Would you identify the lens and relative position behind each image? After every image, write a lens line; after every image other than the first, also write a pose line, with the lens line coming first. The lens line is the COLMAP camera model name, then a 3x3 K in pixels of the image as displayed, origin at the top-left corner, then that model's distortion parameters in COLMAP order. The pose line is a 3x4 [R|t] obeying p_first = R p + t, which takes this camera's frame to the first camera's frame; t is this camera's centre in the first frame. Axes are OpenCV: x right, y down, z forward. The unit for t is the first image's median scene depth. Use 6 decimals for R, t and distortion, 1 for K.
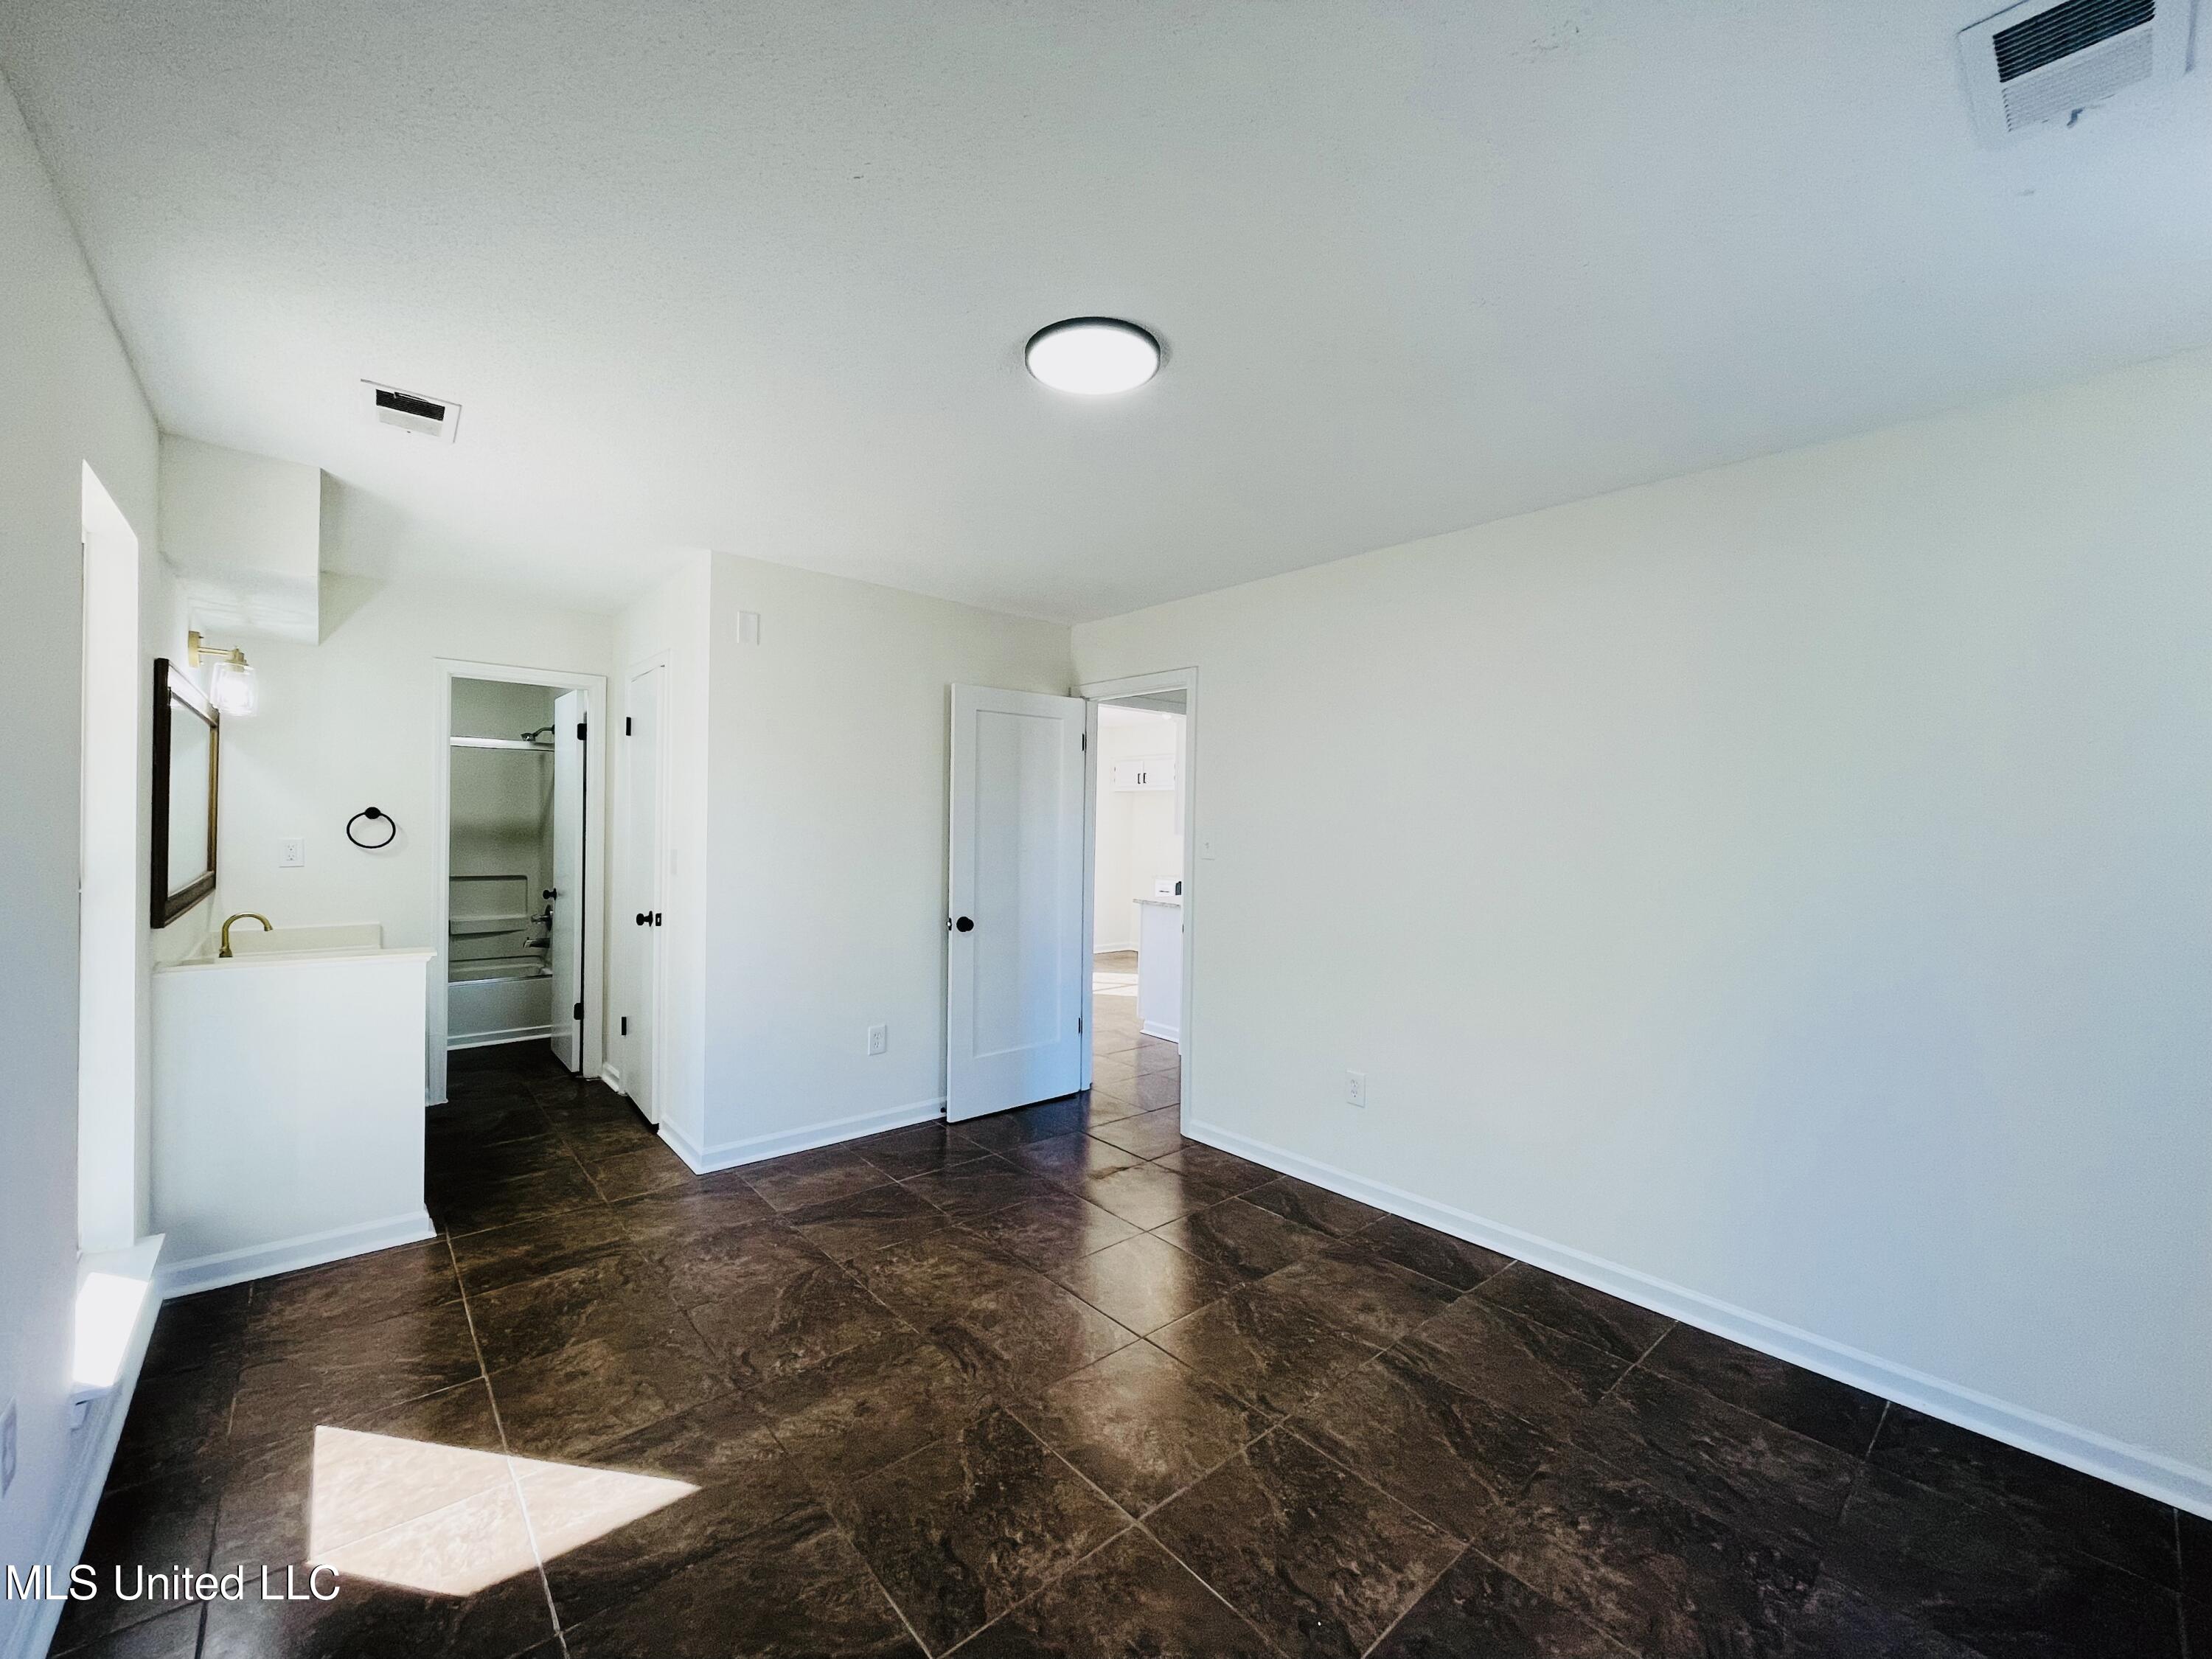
lens RADIAL K [[890.1, 0, 1100.1], [0, 890.1, 832.3], [0, 0, 1]] dist [-0.002610, 0.000510]
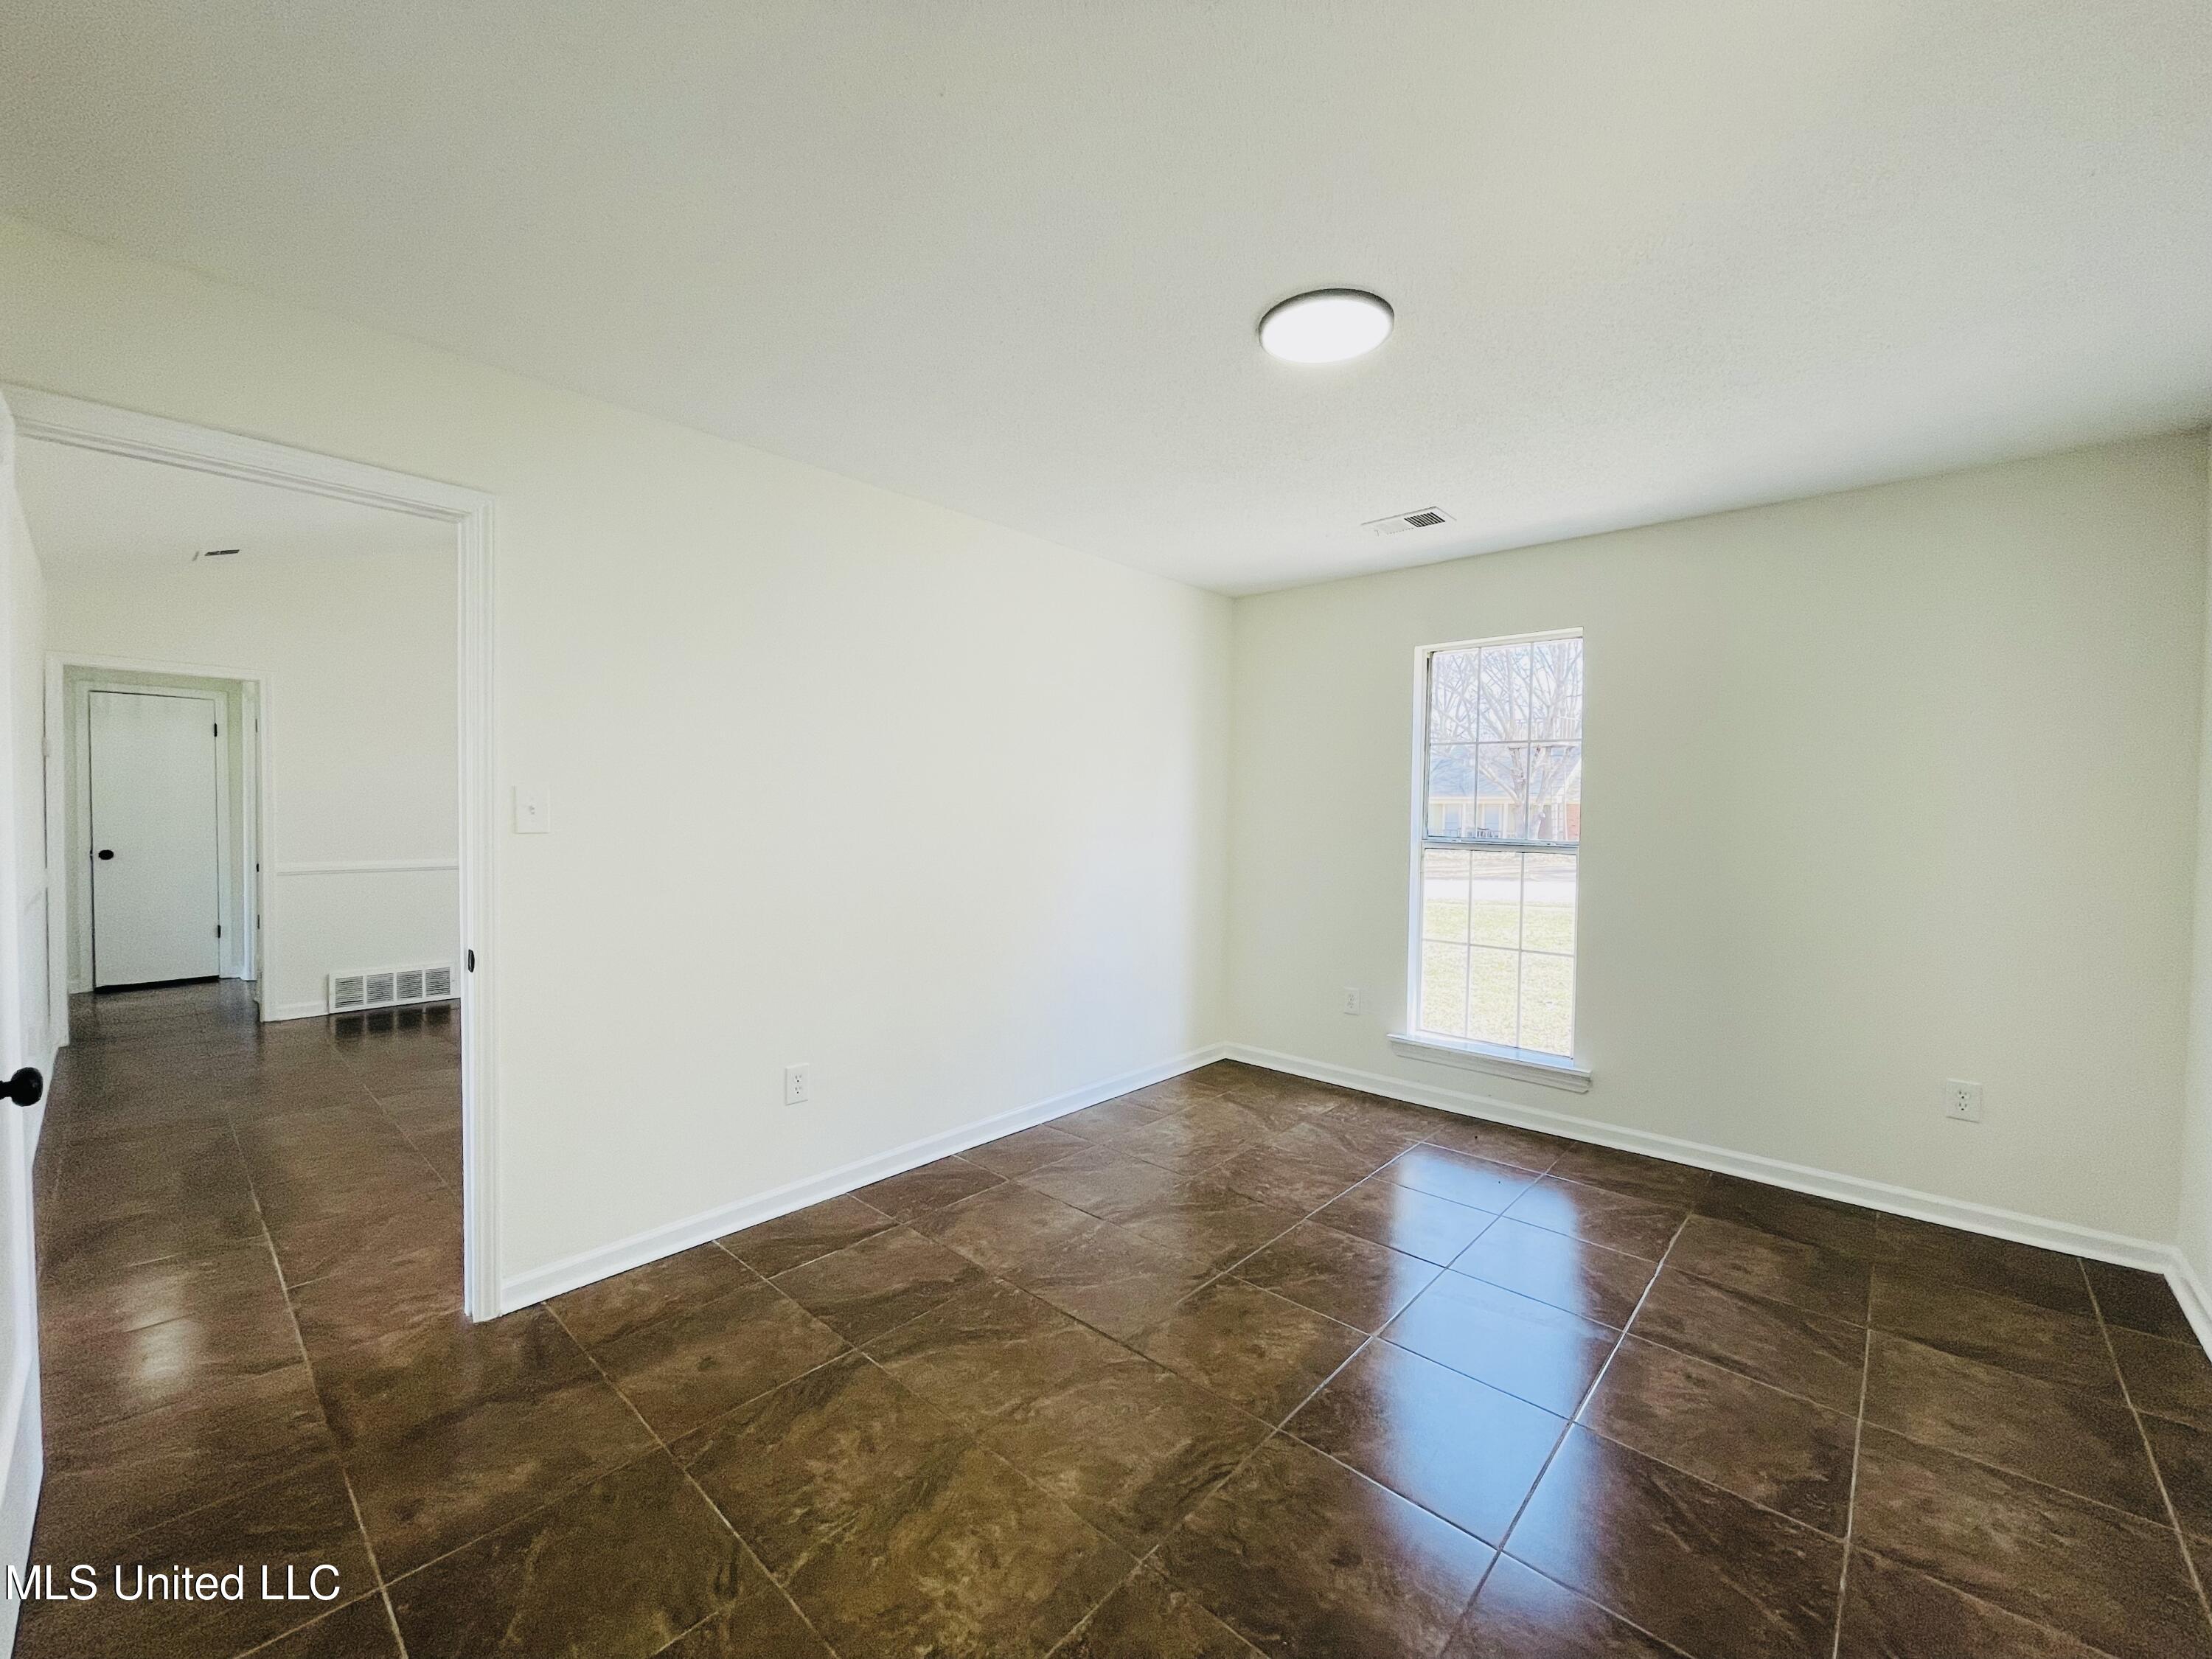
lens RADIAL K [[882.2, 0, 1103.7], [0, 882.2, 833.9], [0, 0, 1]] dist [-0.008368, 0.000169]
pose [[-0.109591, -0.046314, 0.992897, -0.790251], [-0.001982, 0.998922, 0.046376, 0.003577], [-0.993975, 0.003114, -0.109565, 1.065418]]
